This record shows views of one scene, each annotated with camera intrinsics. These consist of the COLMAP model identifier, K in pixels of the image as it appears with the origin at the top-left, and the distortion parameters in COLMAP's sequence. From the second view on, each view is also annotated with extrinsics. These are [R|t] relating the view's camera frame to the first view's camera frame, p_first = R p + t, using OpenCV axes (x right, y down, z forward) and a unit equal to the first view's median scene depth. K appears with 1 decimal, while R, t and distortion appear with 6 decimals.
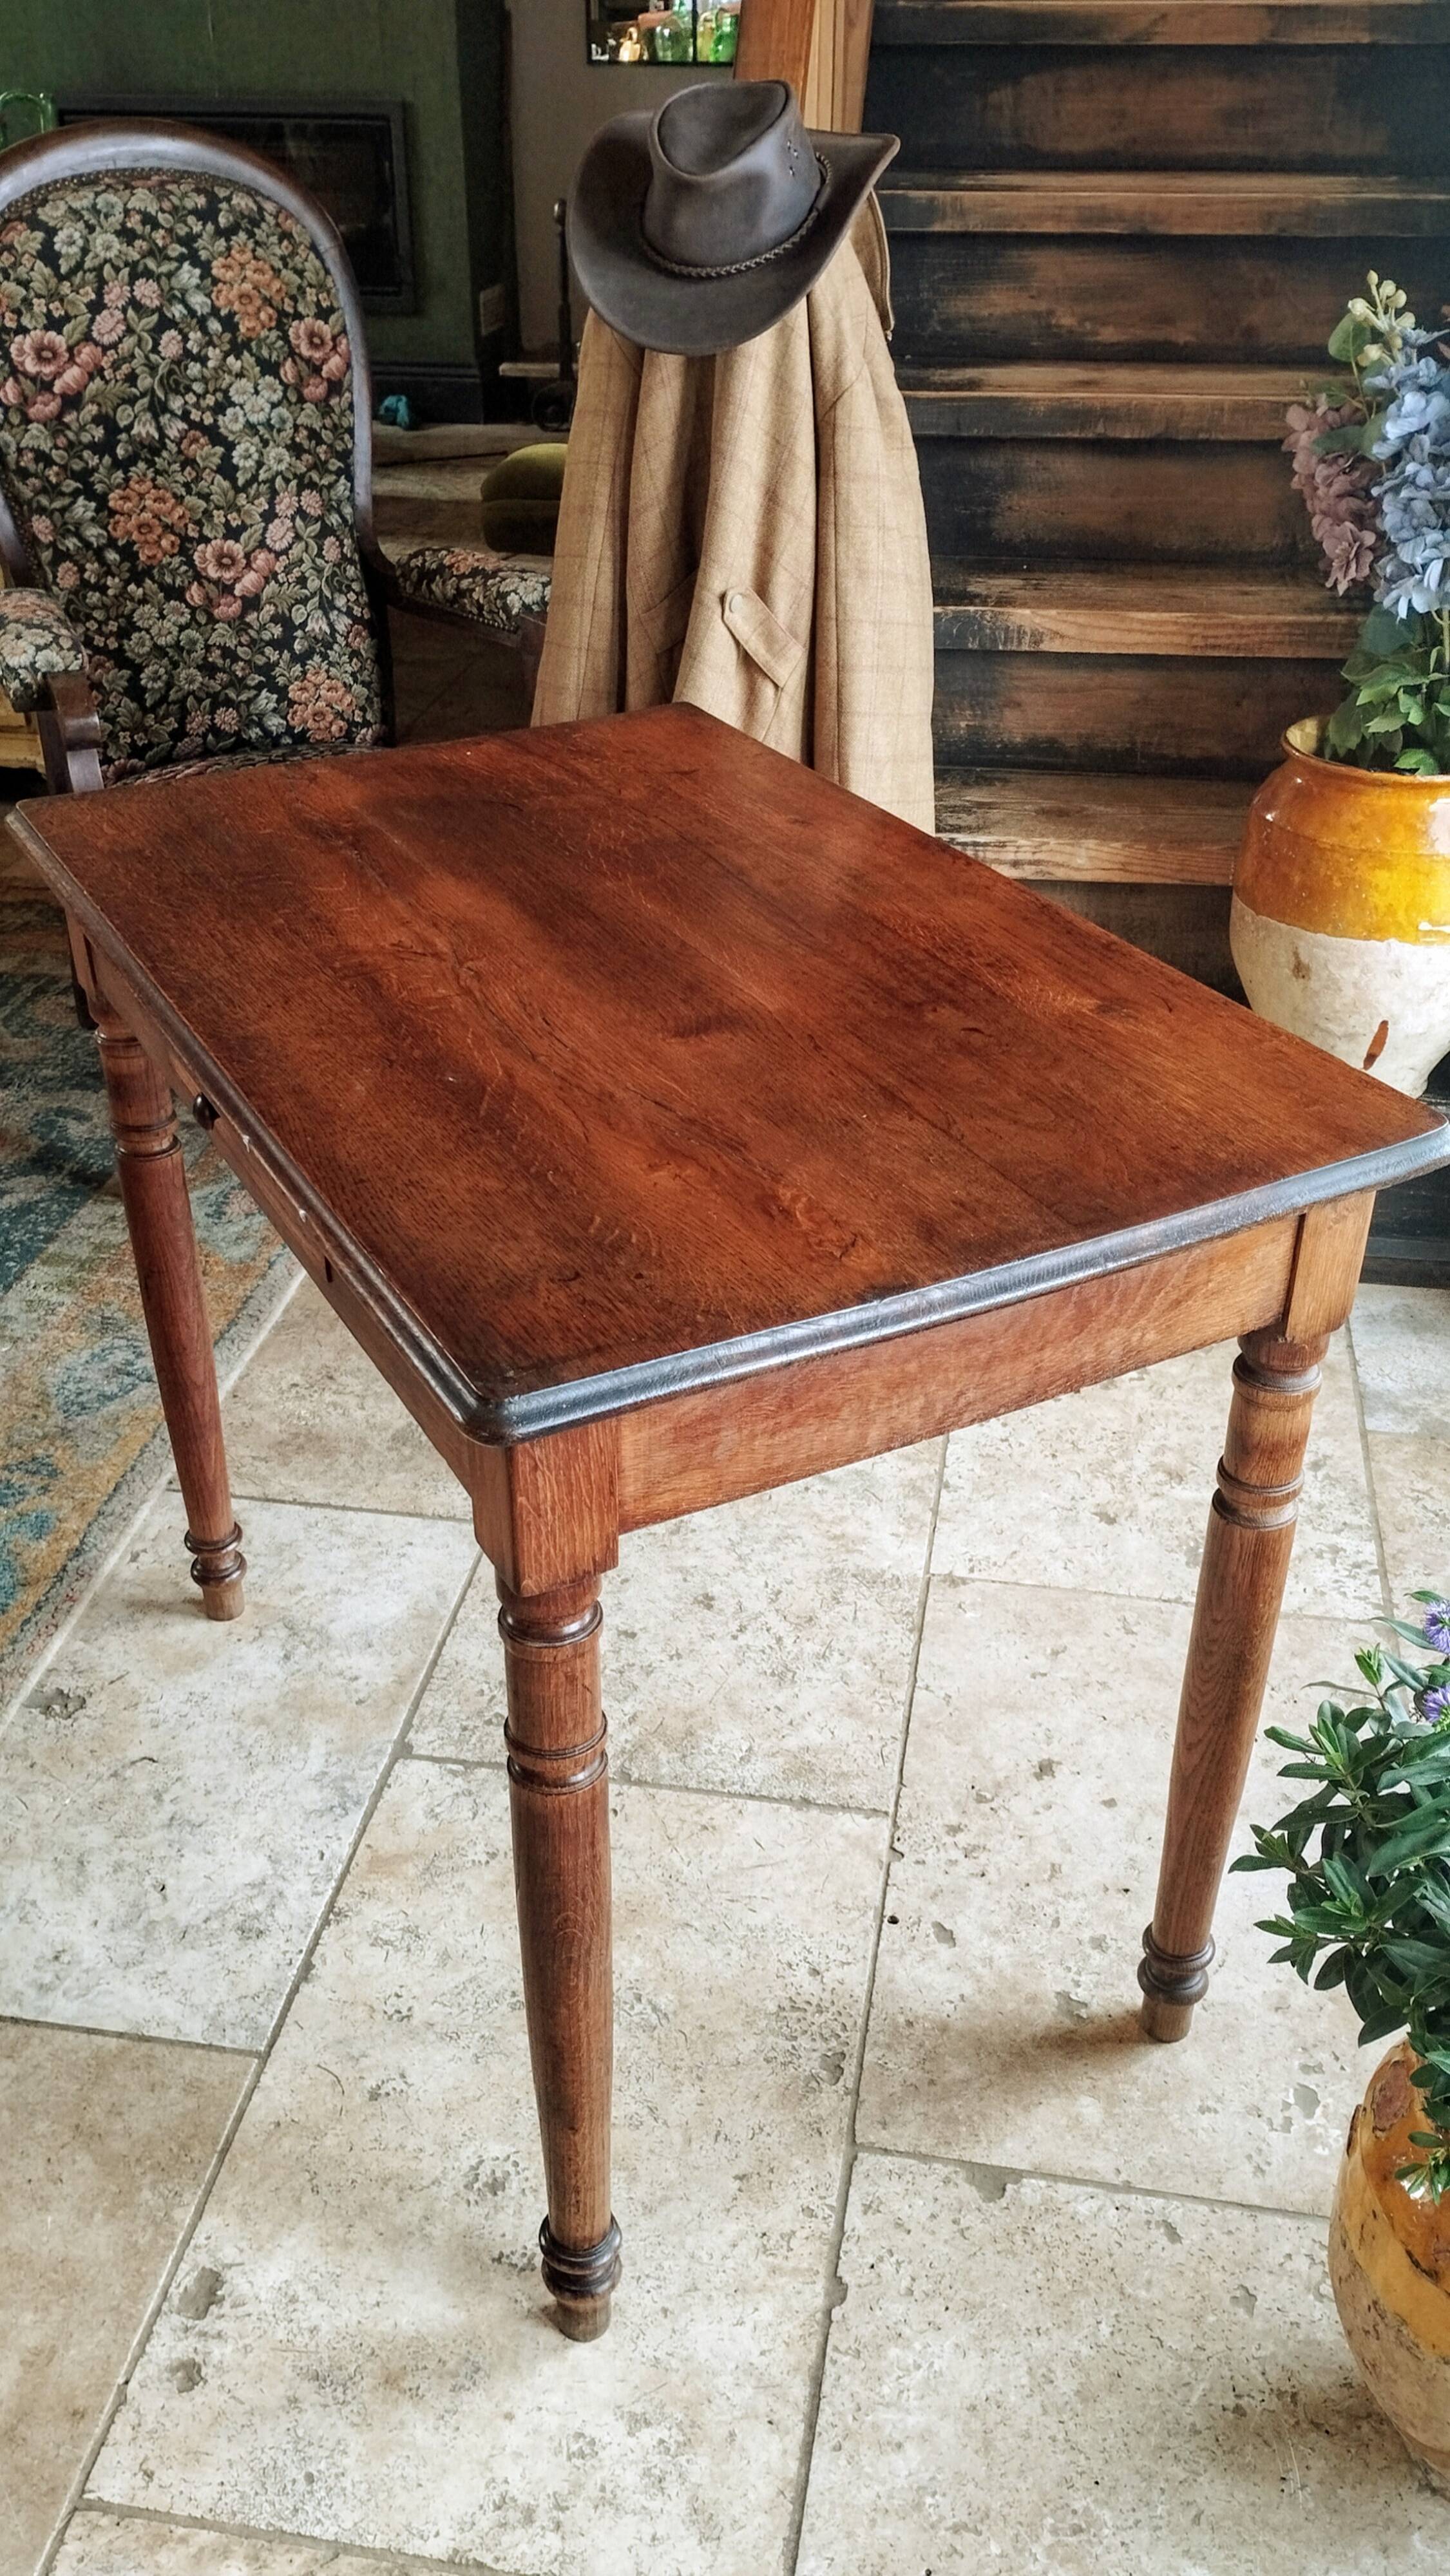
lens RADIAL K [[2160.9, 0, 709.8], [0, 2160.9, 1296.9], [0, 0, 1]] dist [0.073036, -0.096013]
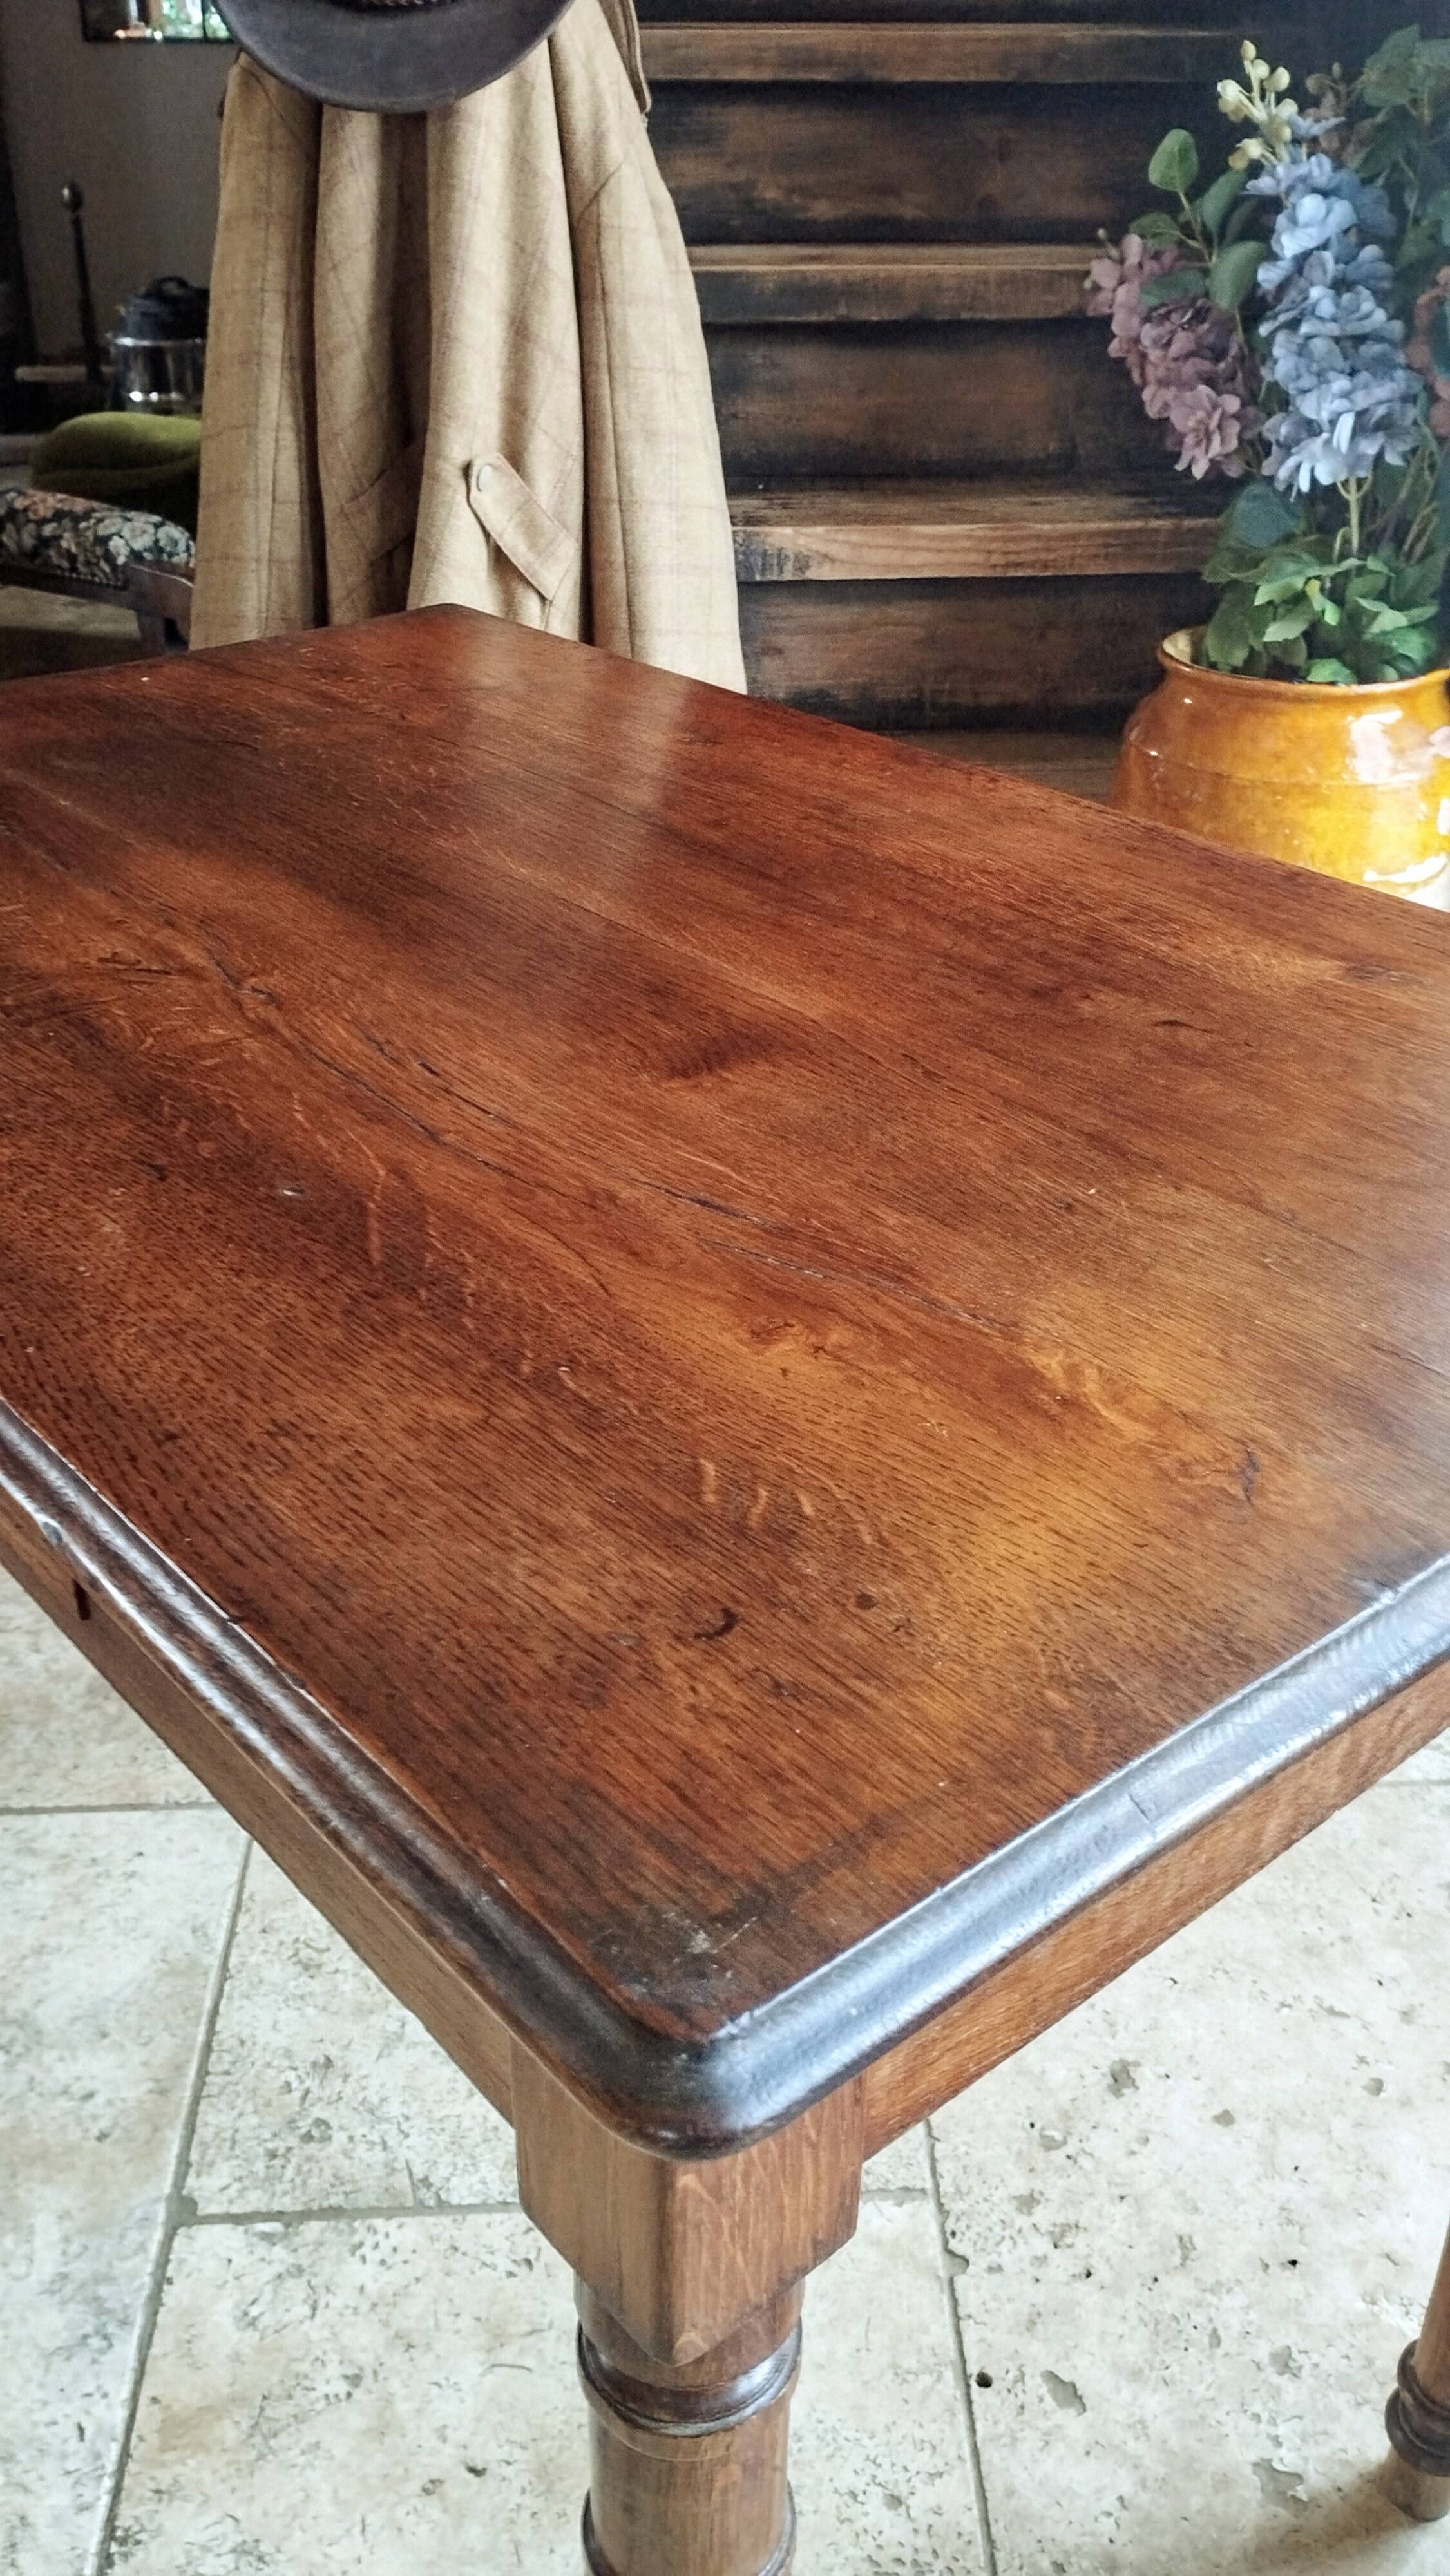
lens RADIAL K [[2160.9, 0, 718.2], [0, 2160.9, 1297.4], [0, 0, 1]] dist [0.073036, -0.096013]
pose [[0.977388, -0.100237, 0.186186, -0.083113], [0.104085, 0.994508, -0.010982, -0.041939], [-0.184063, 0.030113, 0.982453, 0.334474]]
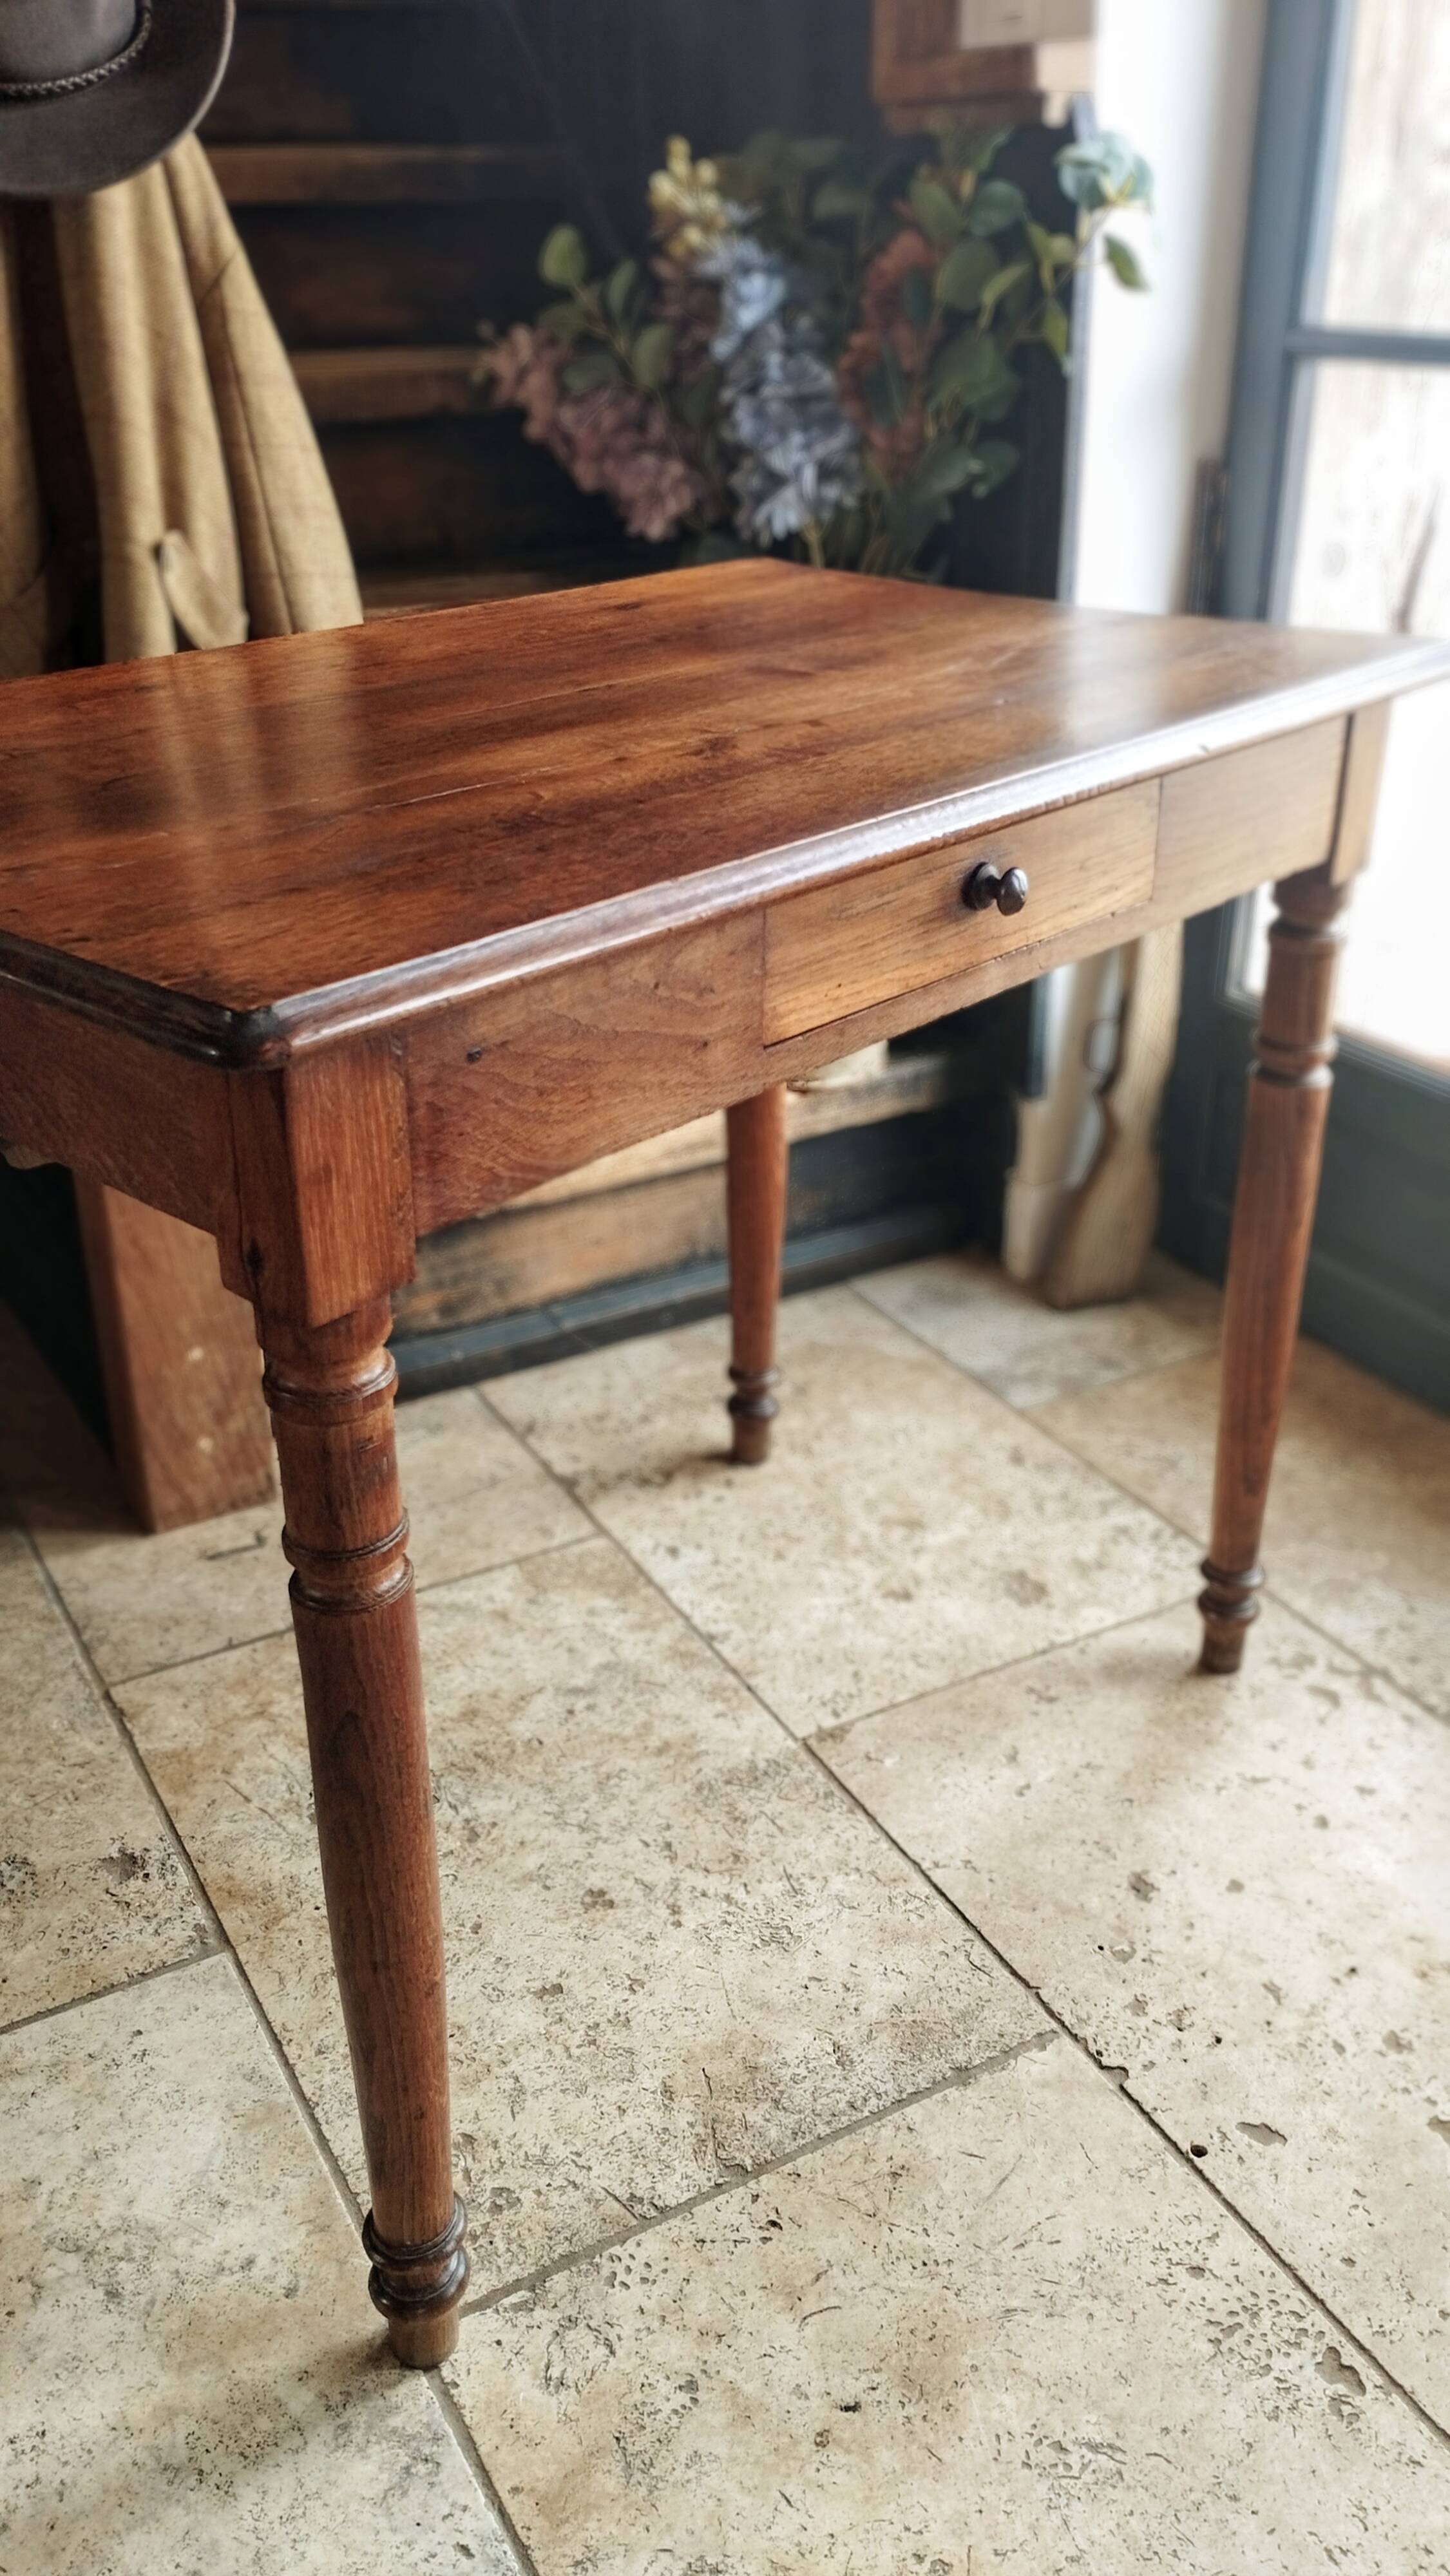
lens RADIAL K [[2160.9, 0, 729.0], [0, 2160.9, 1290.6], [0, 0, 1]] dist [0.073036, -0.096013]
pose [[0.776501, -0.287266, 0.560824, -0.356712], [0.334819, 0.942091, 0.018979, -0.053557], [-0.533800, 0.173038, 0.827717, 0.405050]]
